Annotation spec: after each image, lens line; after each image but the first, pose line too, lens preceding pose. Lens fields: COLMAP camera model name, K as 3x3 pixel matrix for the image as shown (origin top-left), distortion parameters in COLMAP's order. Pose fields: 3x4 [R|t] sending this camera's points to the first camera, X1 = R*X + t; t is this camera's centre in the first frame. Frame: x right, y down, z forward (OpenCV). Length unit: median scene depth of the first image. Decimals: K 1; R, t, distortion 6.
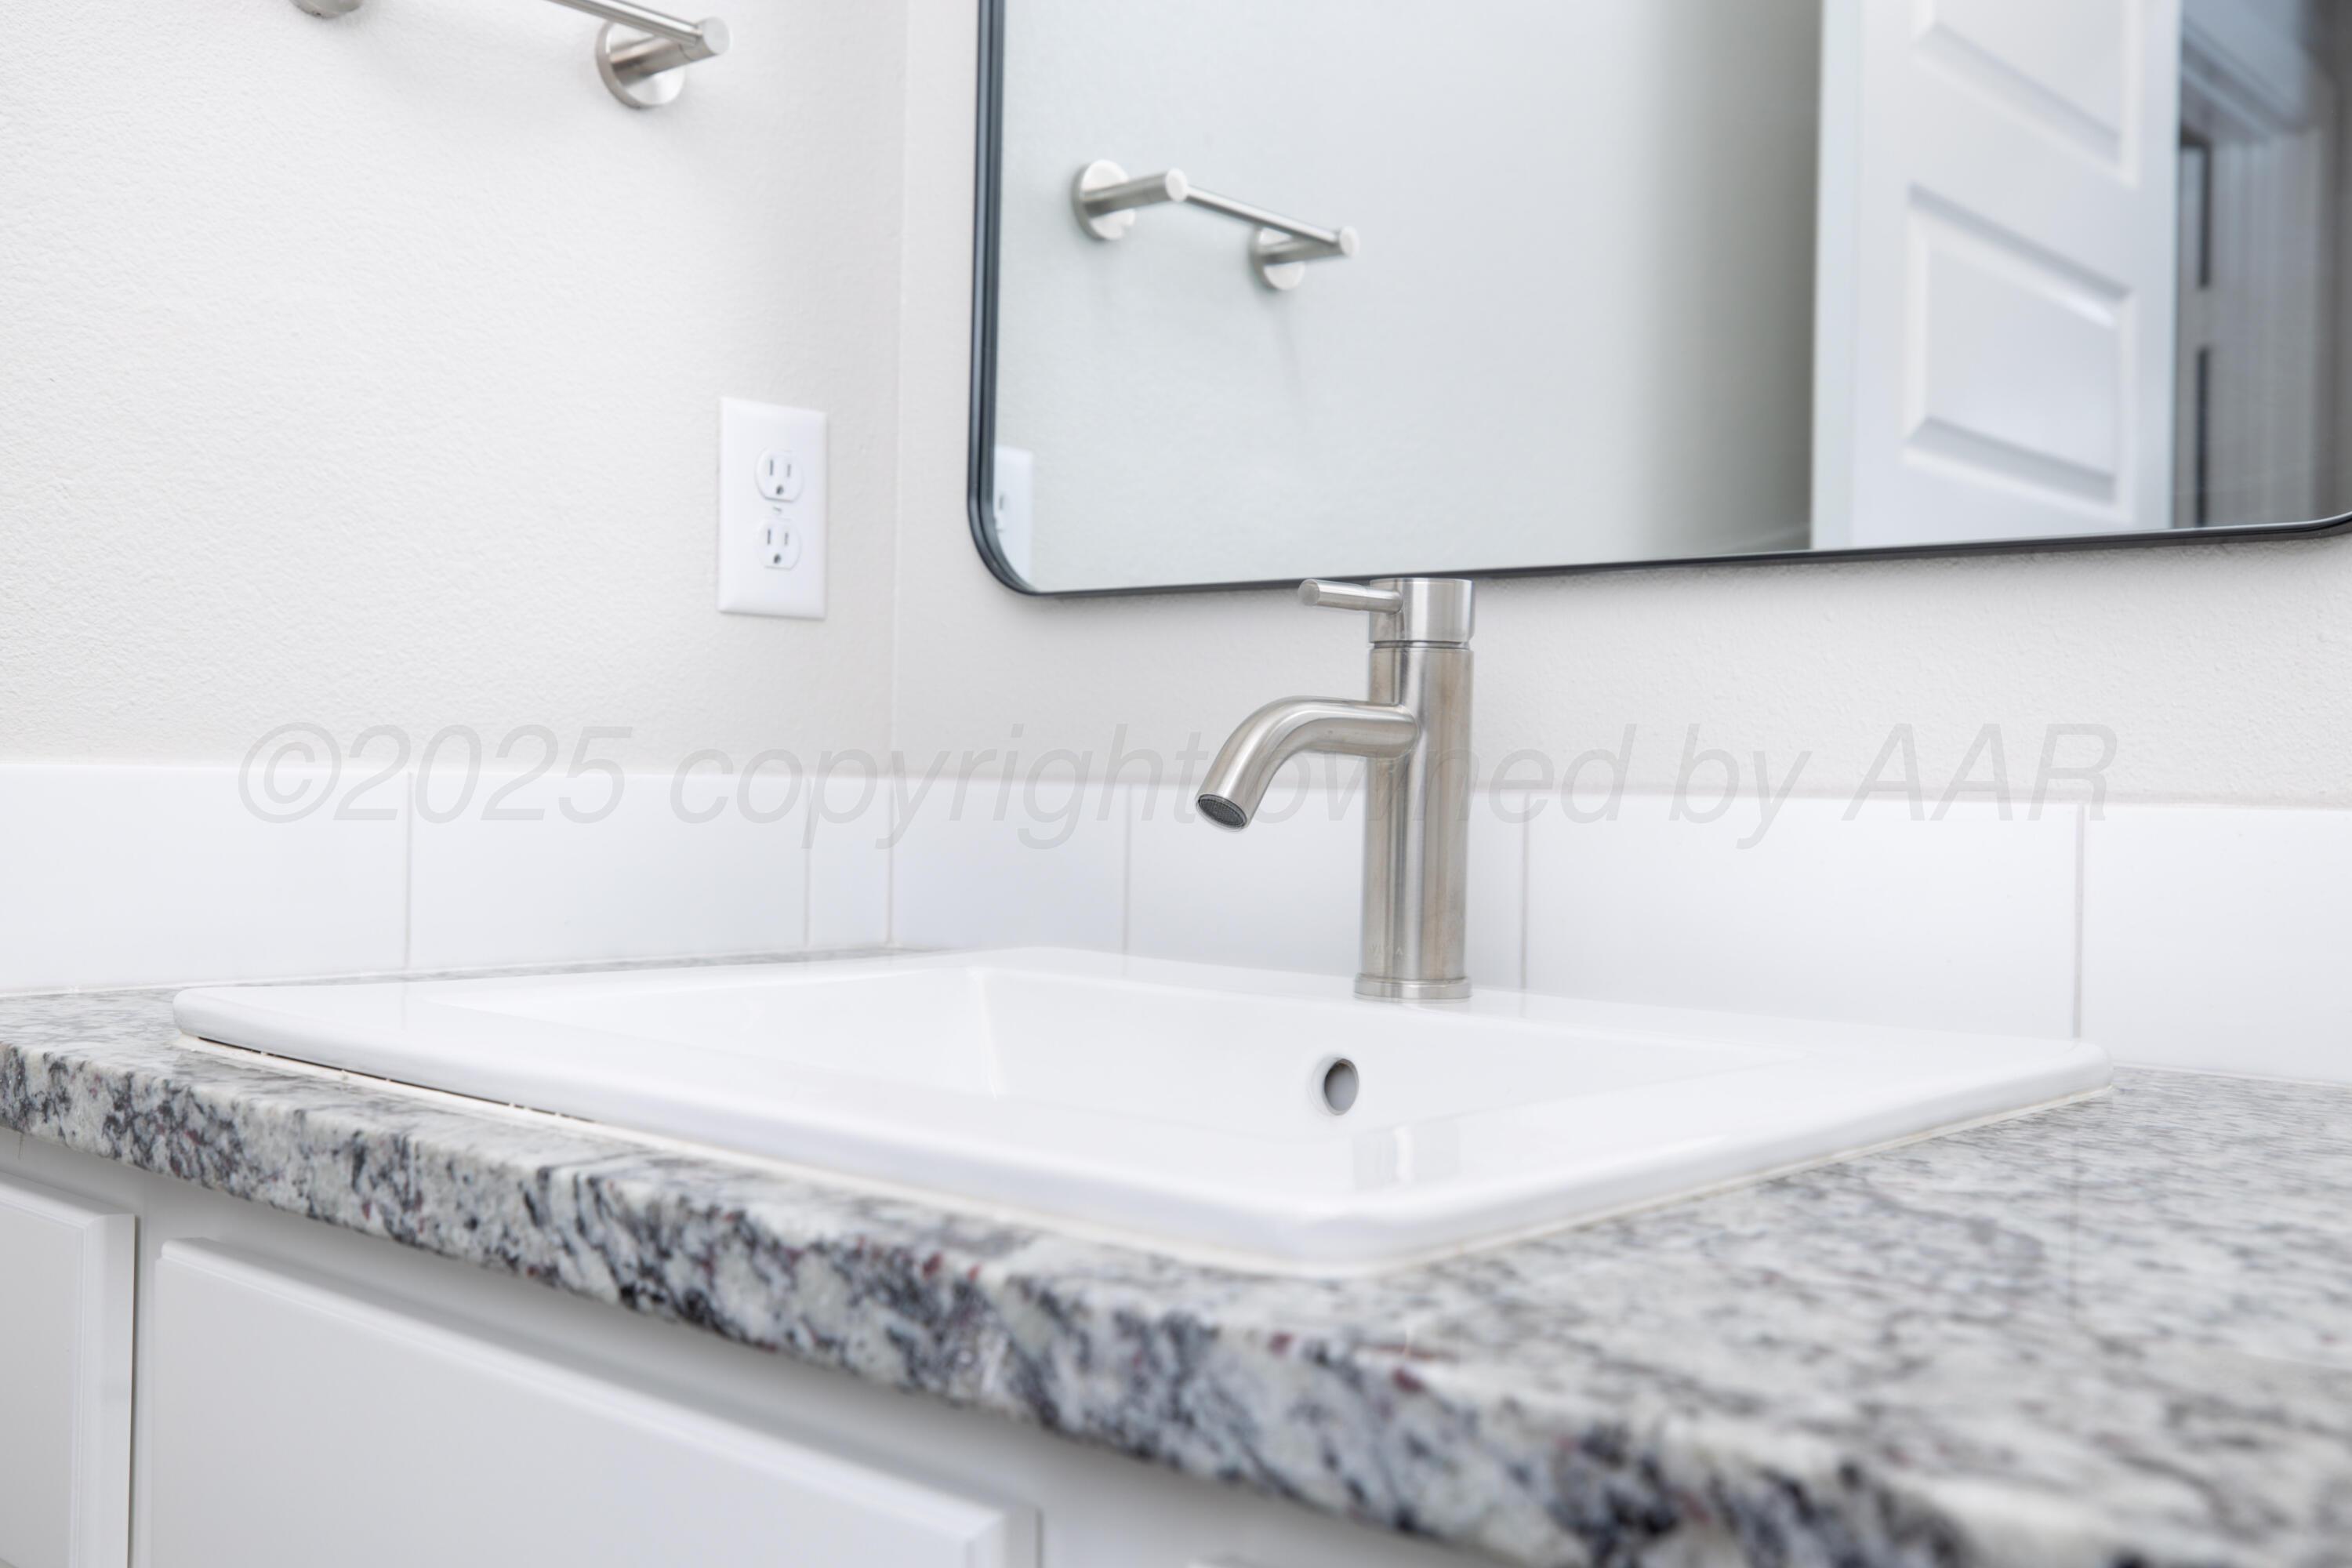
lens RADIAL K [[2218.3, 0, 1175.2], [0, 2218.3, 785.5], [0, 0, 1]] dist [0.059203, 0.000000]
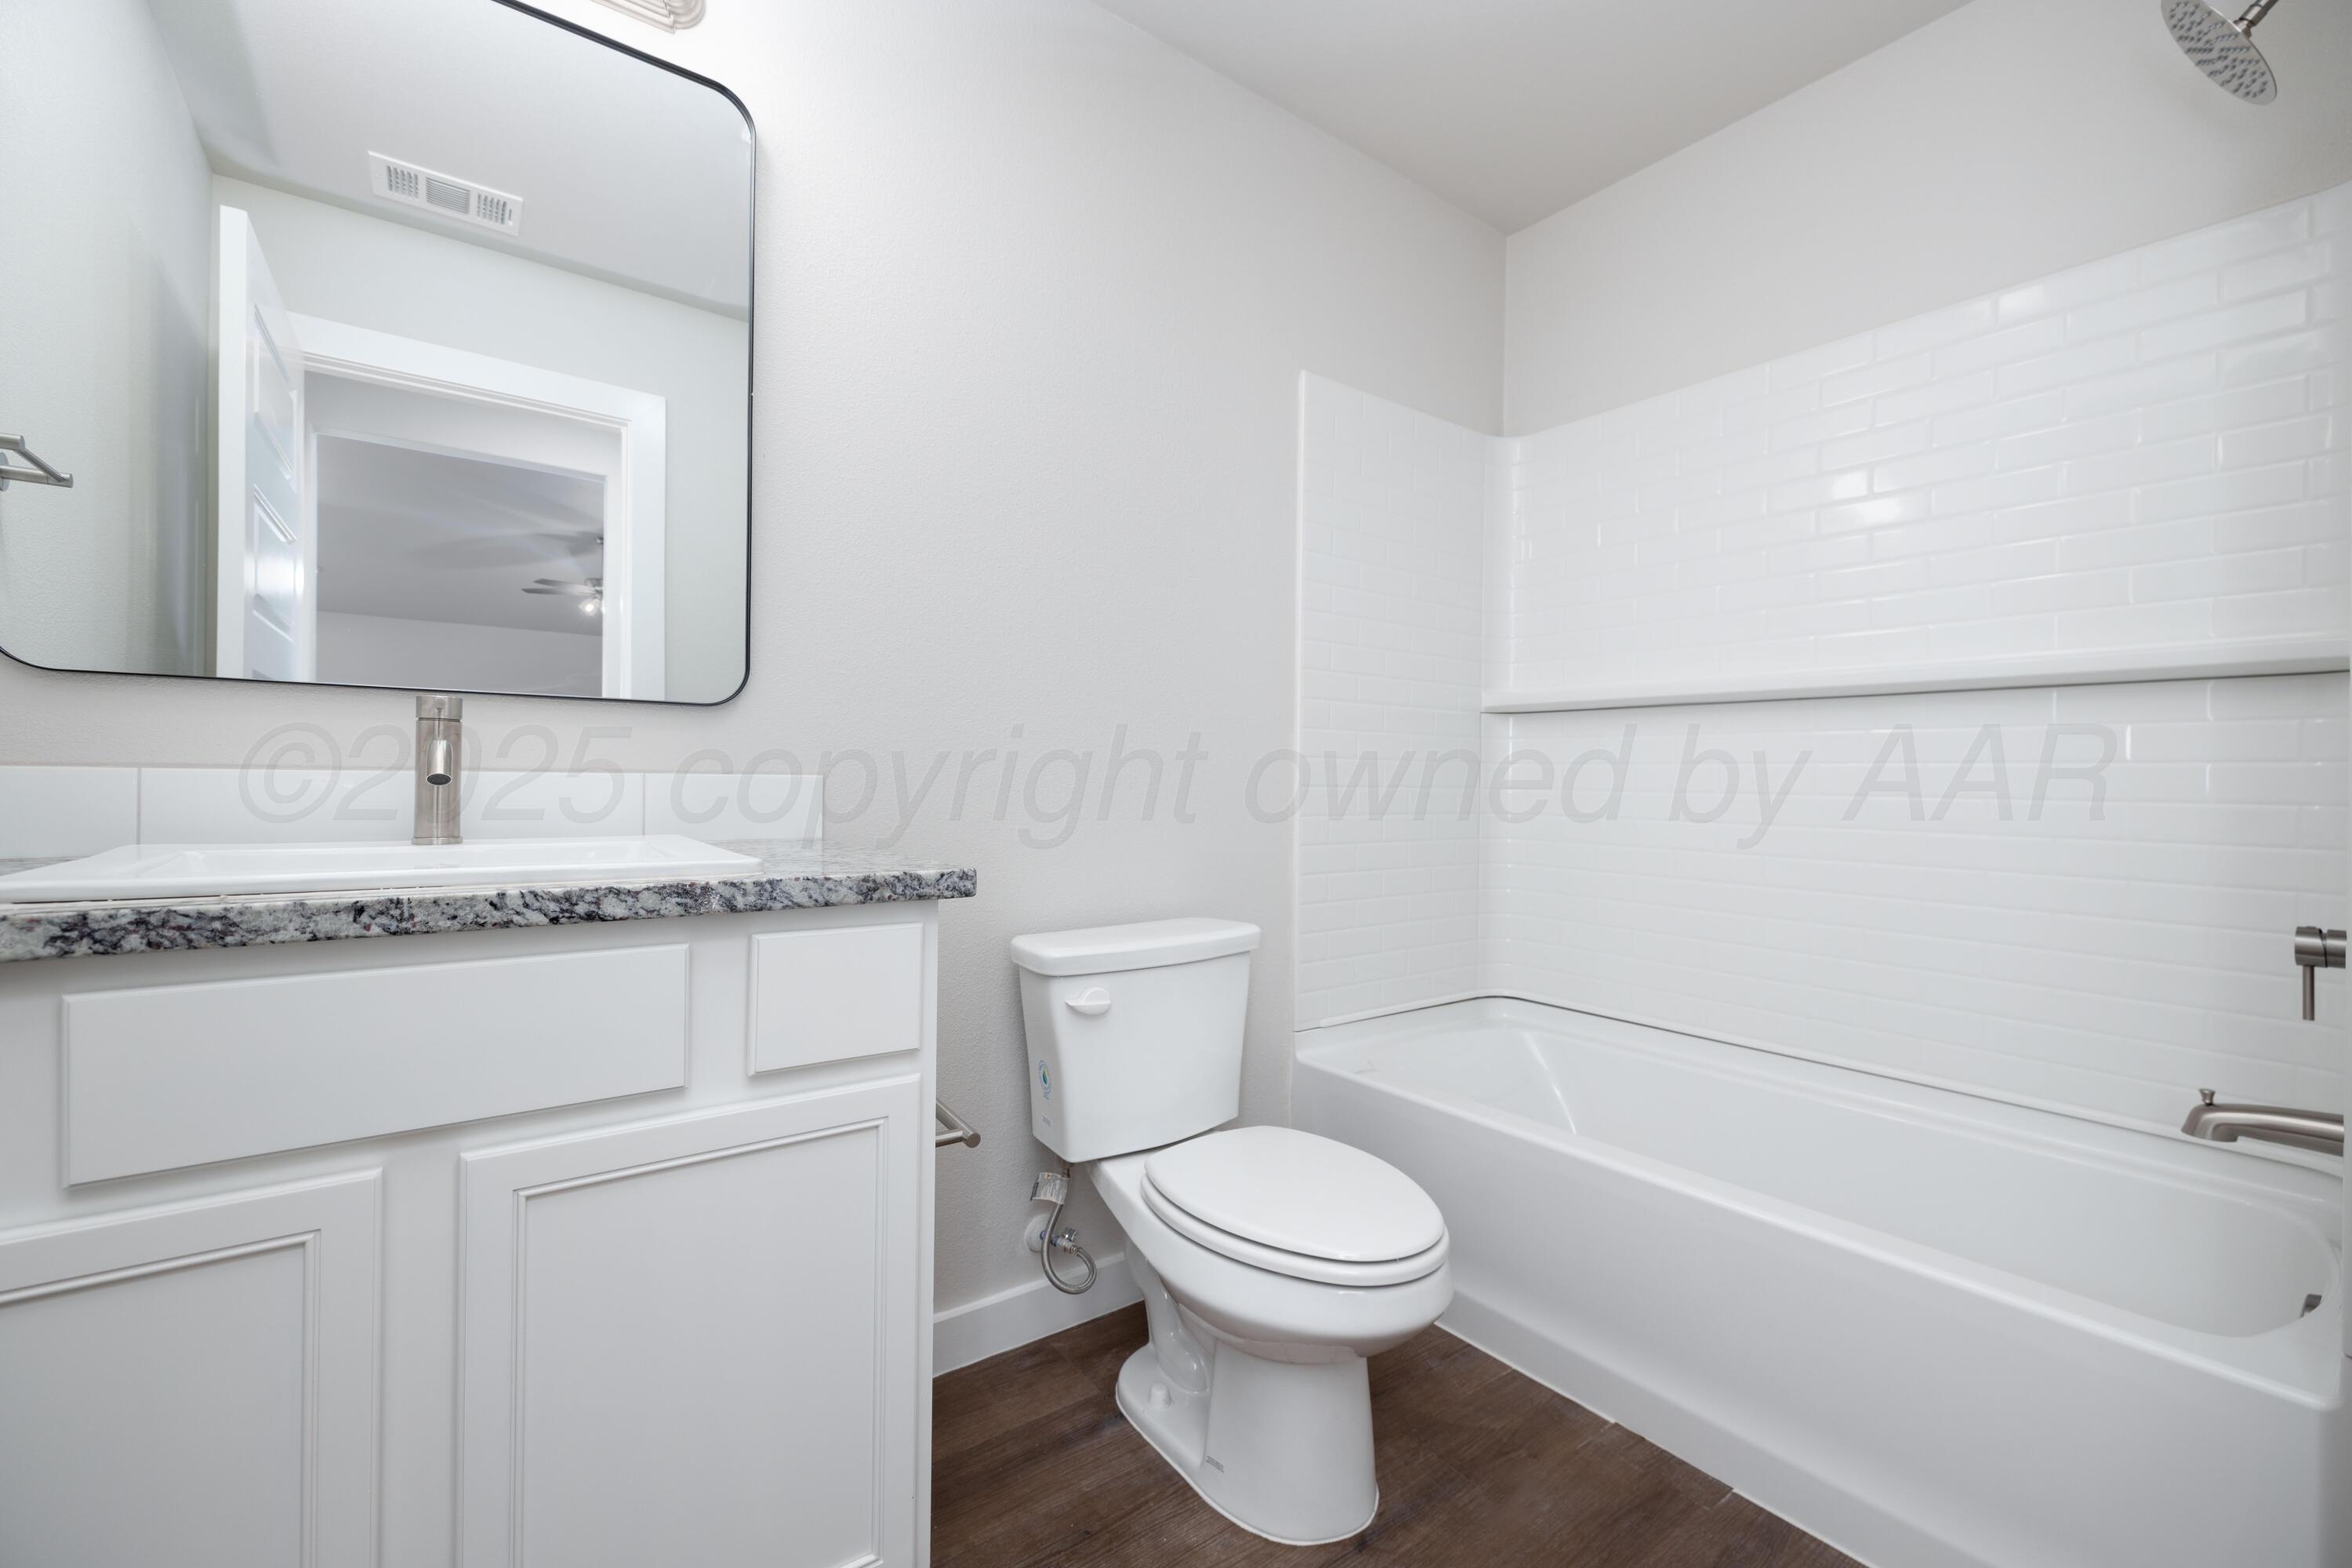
lens RADIAL K [[1051.6, 0, 1183.1], [0, 1051.6, 780.6], [0, 0, 1]] dist [0.002767, 0.000307]
pose [[0.236046, -0.025128, 0.971417, -1.612333], [-0.000611, 0.999662, 0.026007, -0.036096], [-0.971742, -0.006732, 0.235951, -0.358506]]
